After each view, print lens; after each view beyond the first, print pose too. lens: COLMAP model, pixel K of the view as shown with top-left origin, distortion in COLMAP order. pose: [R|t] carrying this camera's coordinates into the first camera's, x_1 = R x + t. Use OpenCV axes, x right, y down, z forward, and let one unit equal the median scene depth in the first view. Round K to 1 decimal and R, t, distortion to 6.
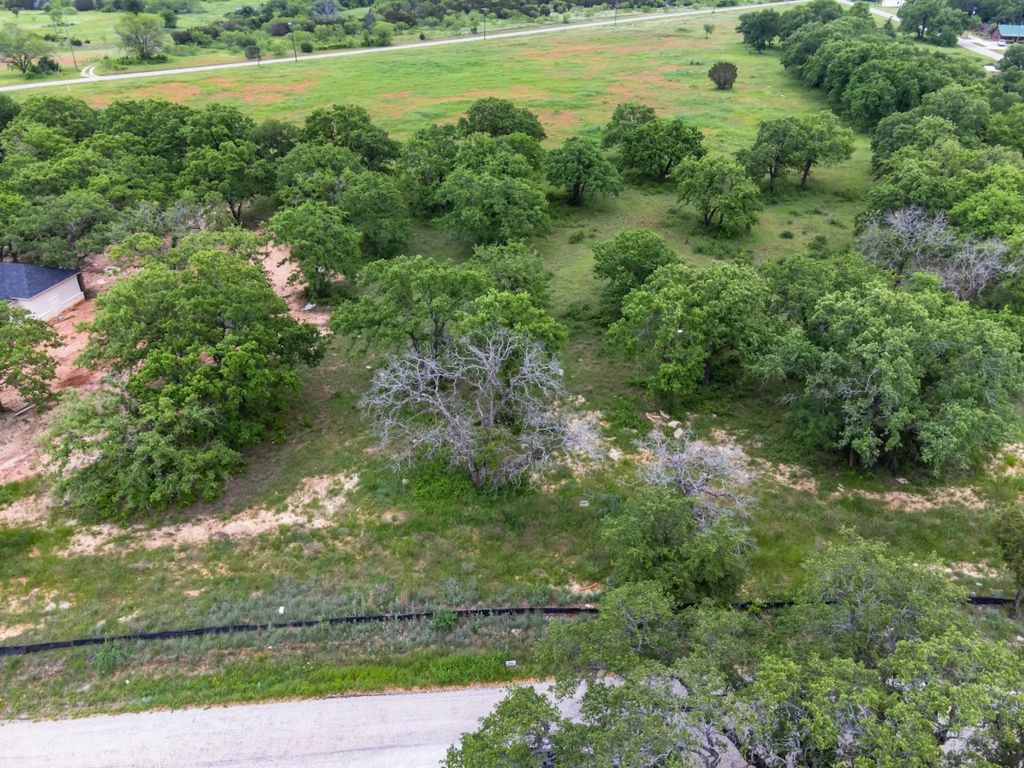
lens RADIAL K [[794.7, 0, 512.0], [0, 794.7, 384.0], [0, 0, 1]] dist [0.006556, 0.056301]
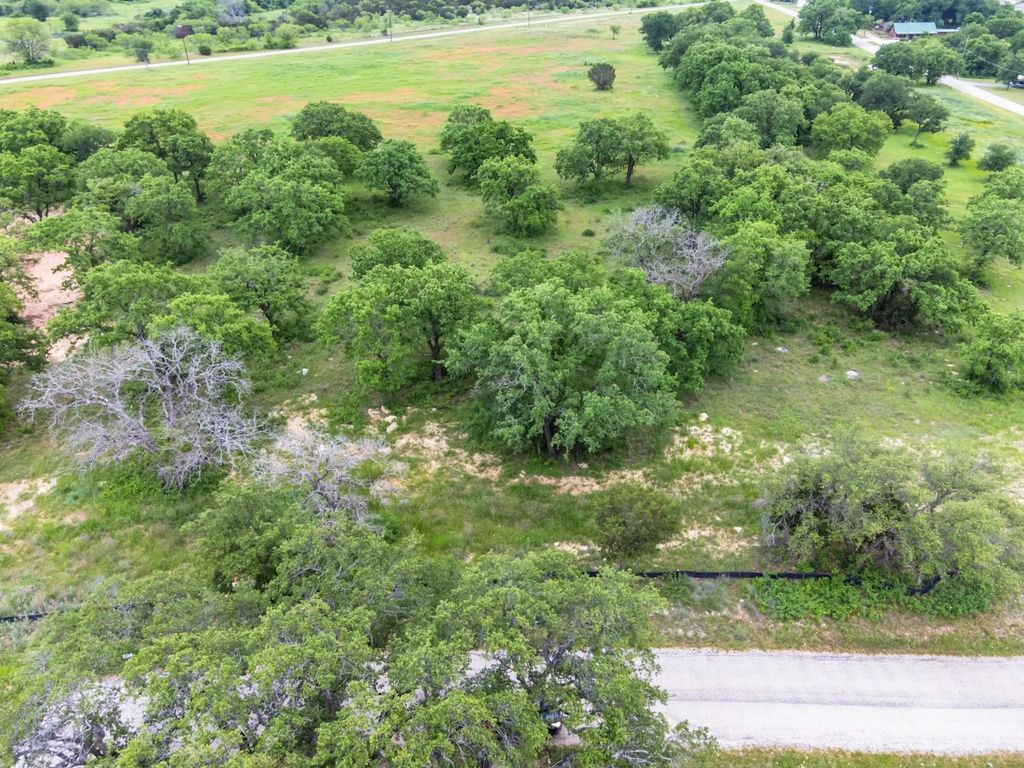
lens RADIAL K [[794.7, 0, 512.0], [0, 794.7, 384.0], [0, 0, 1]] dist [0.006556, 0.056301]
pose [[0.998561, -0.027667, 0.045941, 0.165320], [0.027681, 0.999617, 0.000339, 0.004922], [-0.045933, 0.000933, 0.998944, -0.020343]]
